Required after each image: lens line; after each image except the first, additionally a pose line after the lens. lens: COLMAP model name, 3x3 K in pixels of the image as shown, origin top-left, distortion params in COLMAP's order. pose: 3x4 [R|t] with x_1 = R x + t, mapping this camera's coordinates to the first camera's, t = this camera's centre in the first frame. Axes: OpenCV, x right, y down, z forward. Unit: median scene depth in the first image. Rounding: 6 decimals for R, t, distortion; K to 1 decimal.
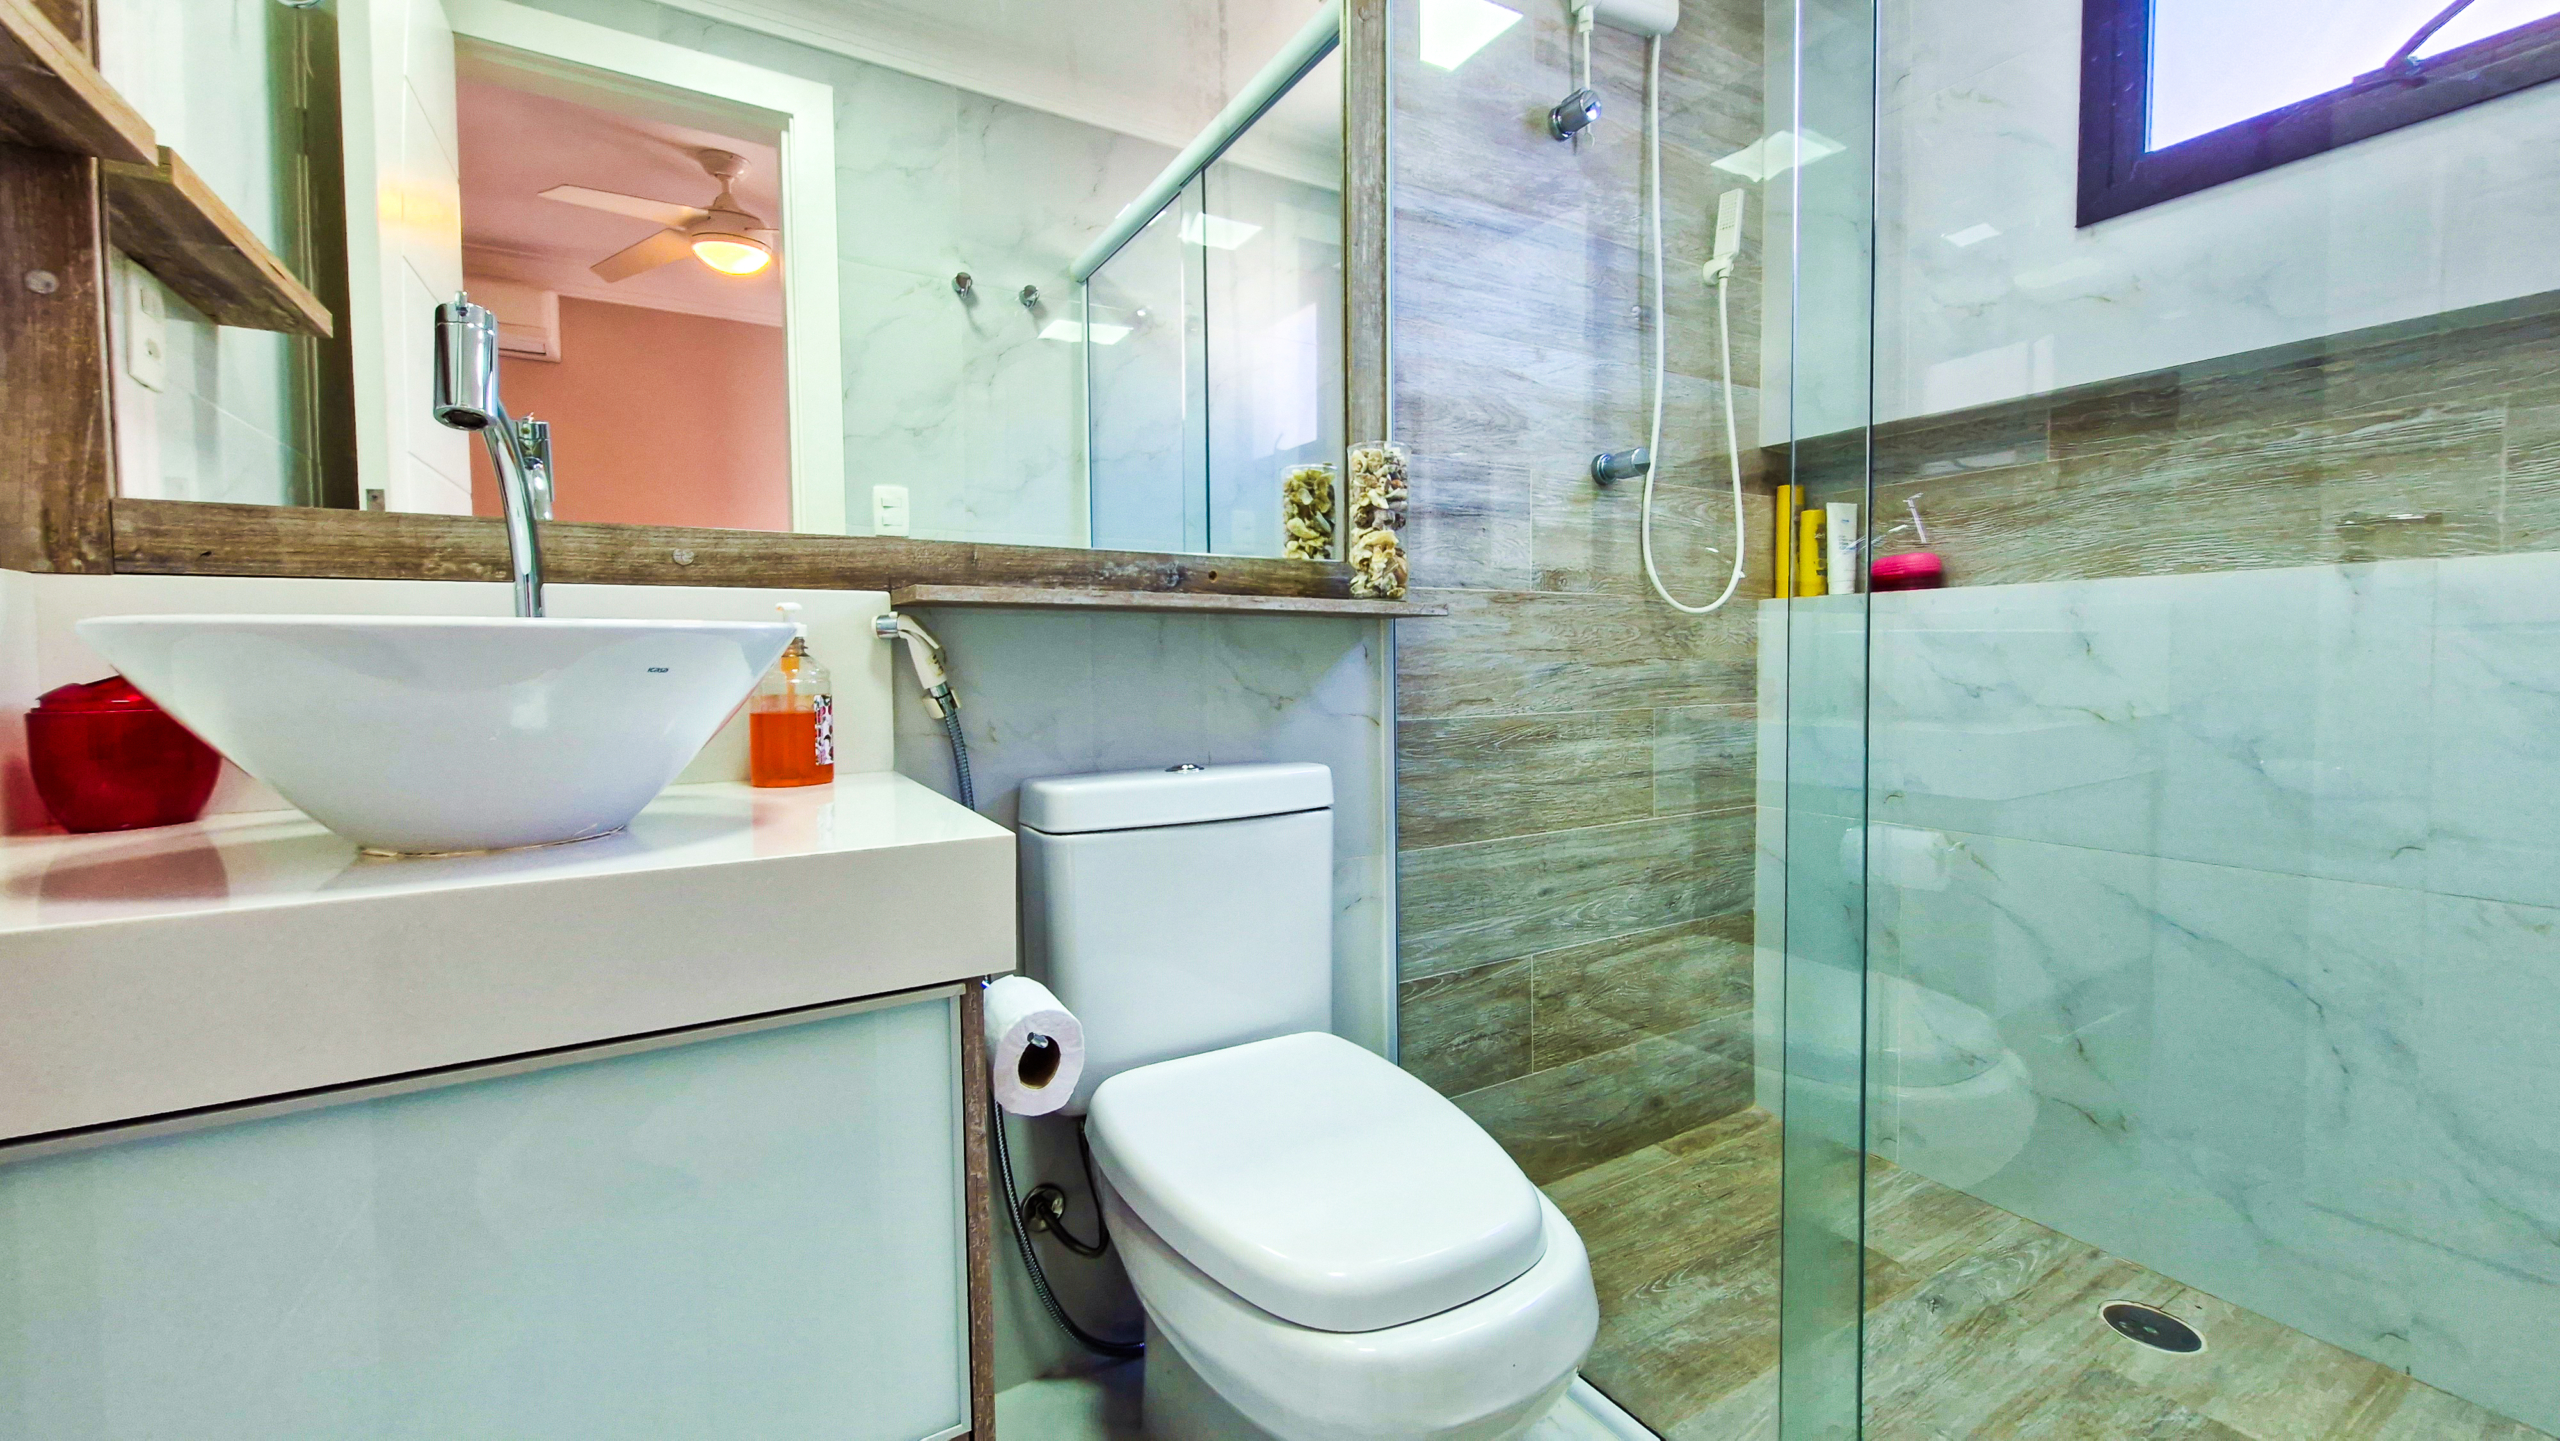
lens RADIAL K [[1002.7, 0, 1278.6], [0, 1002.7, 715.2], [0, 0, 1]] dist [0.005204, -0.002127]
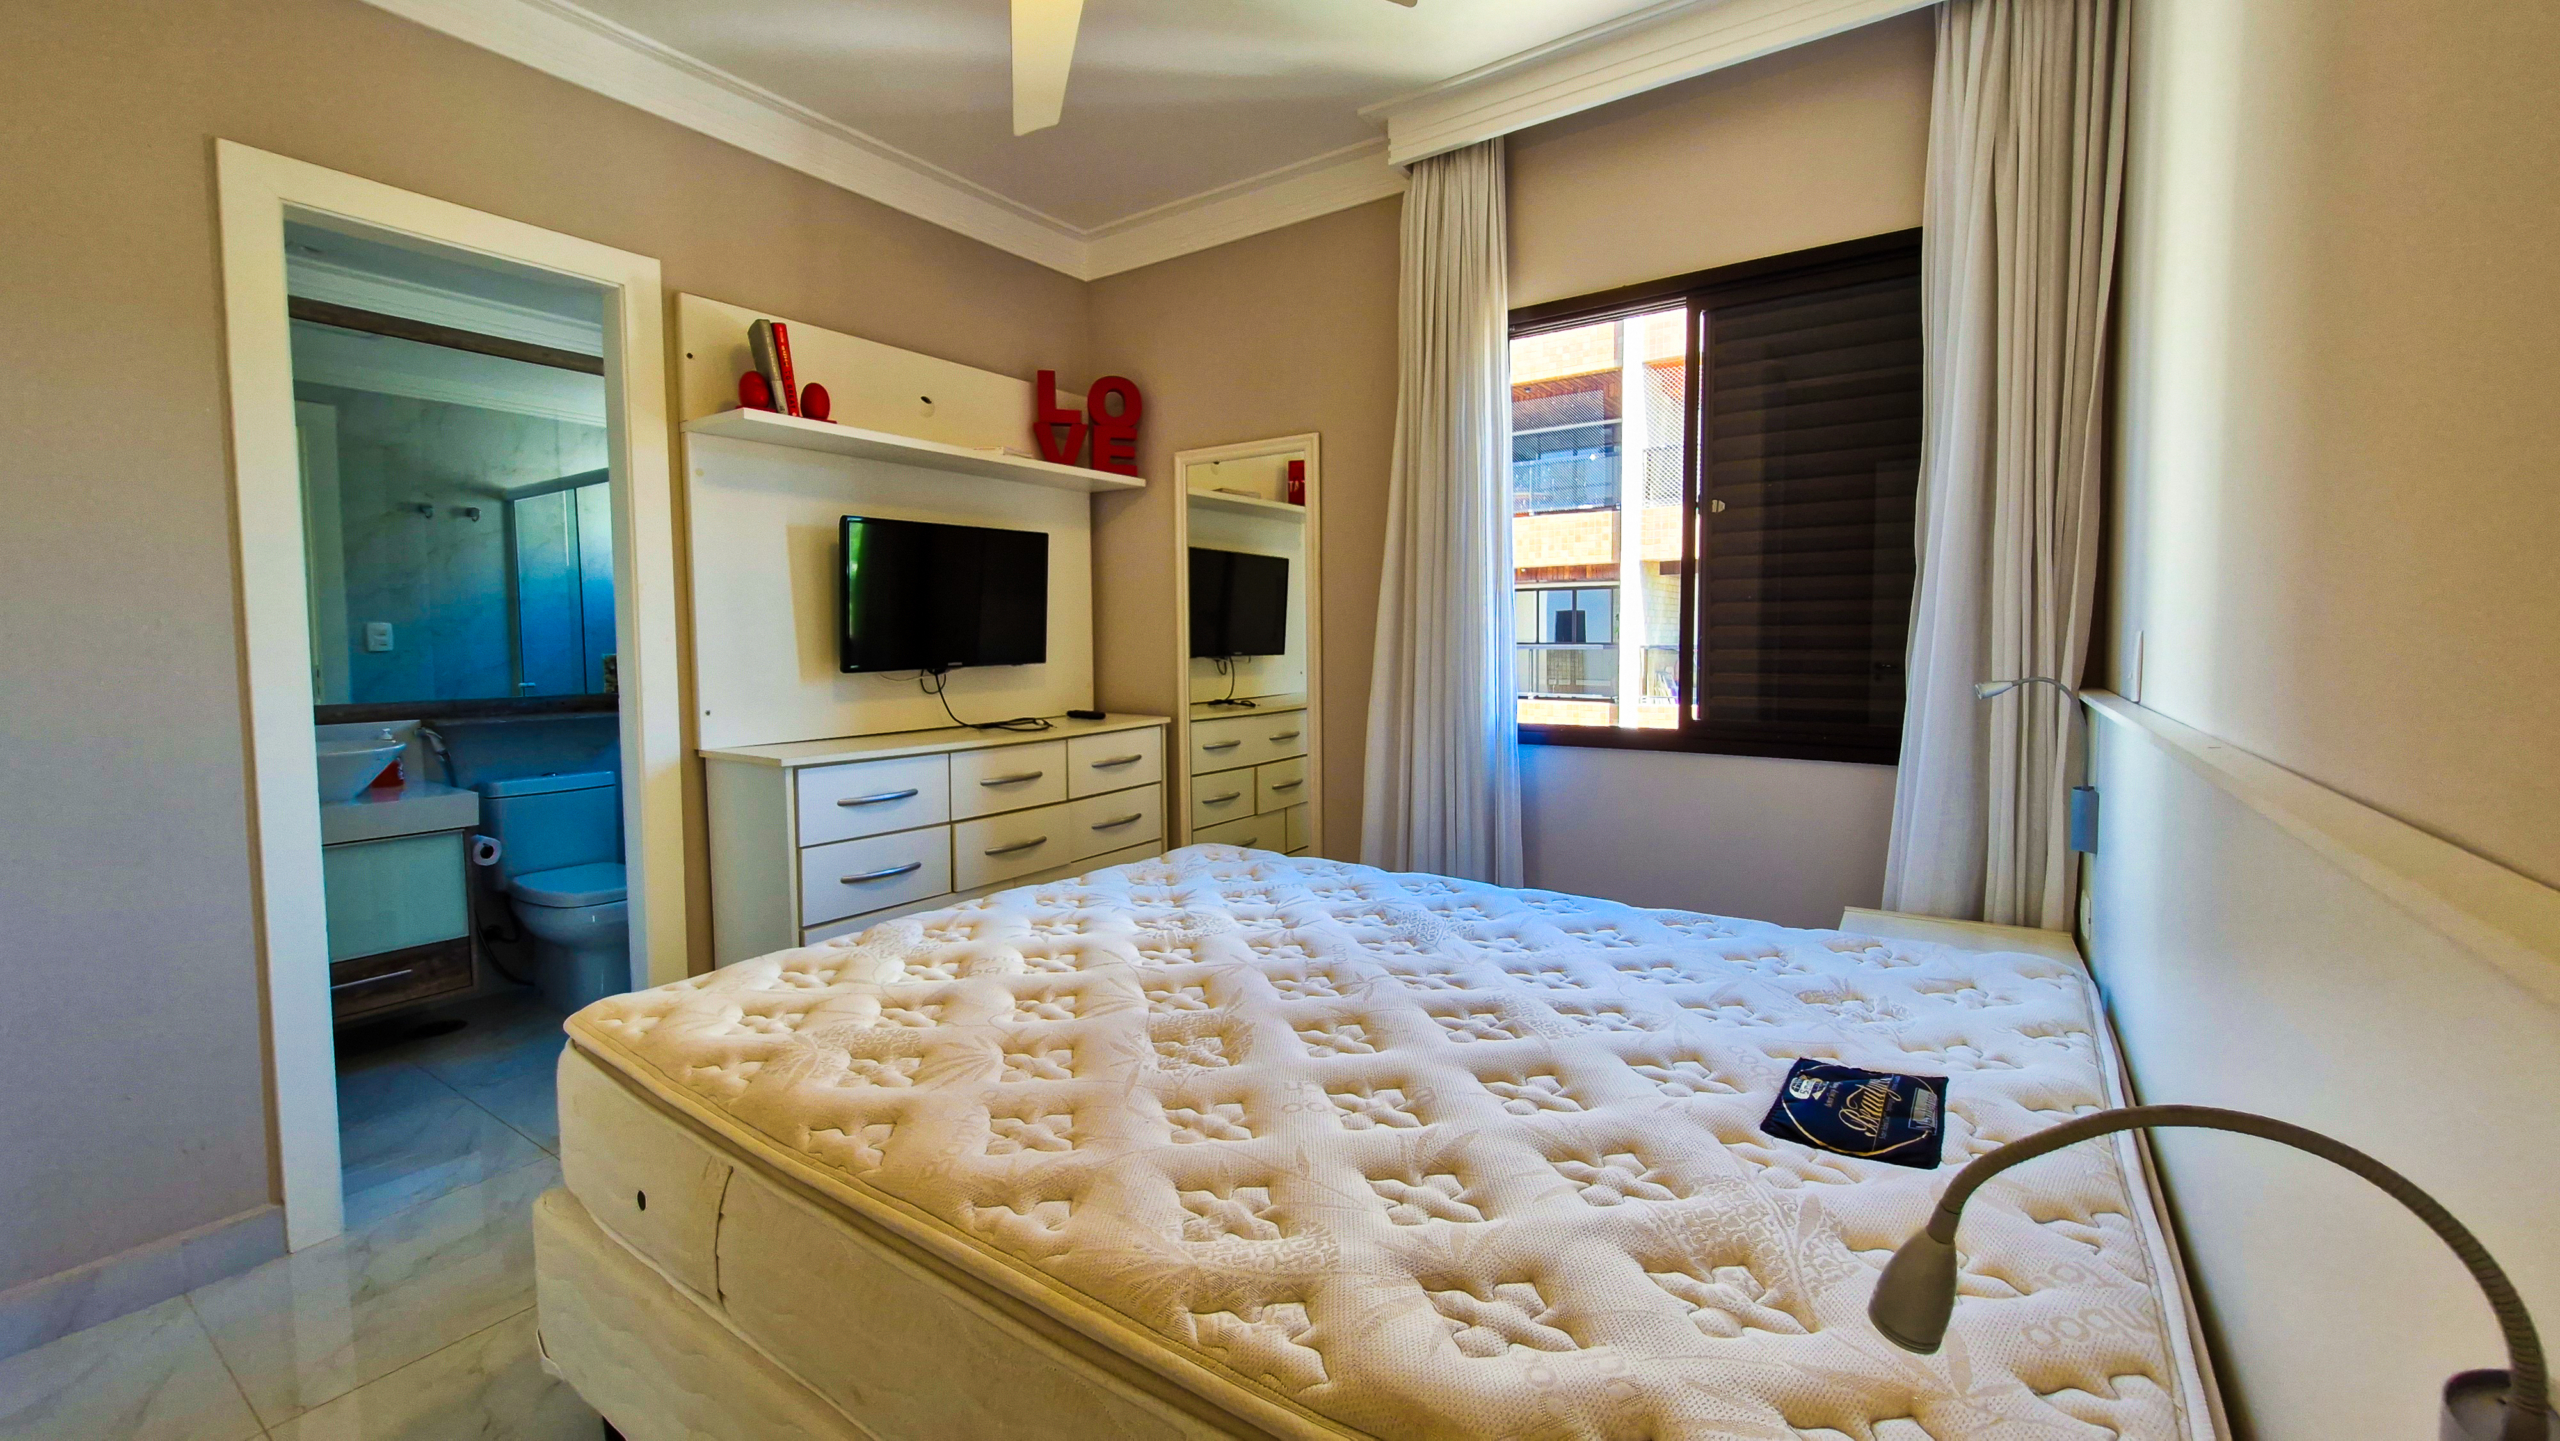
lens RADIAL K [[1002.7, 0, 1283.7], [0, 1002.7, 709.1], [0, 0, 1]] dist [0.005204, -0.002127]
pose [[0.910222, -0.027920, 0.413179, 0.751305], [0.019503, 0.999508, 0.024577, -0.190061], [-0.413662, -0.014312, 0.910318, -2.932506]]
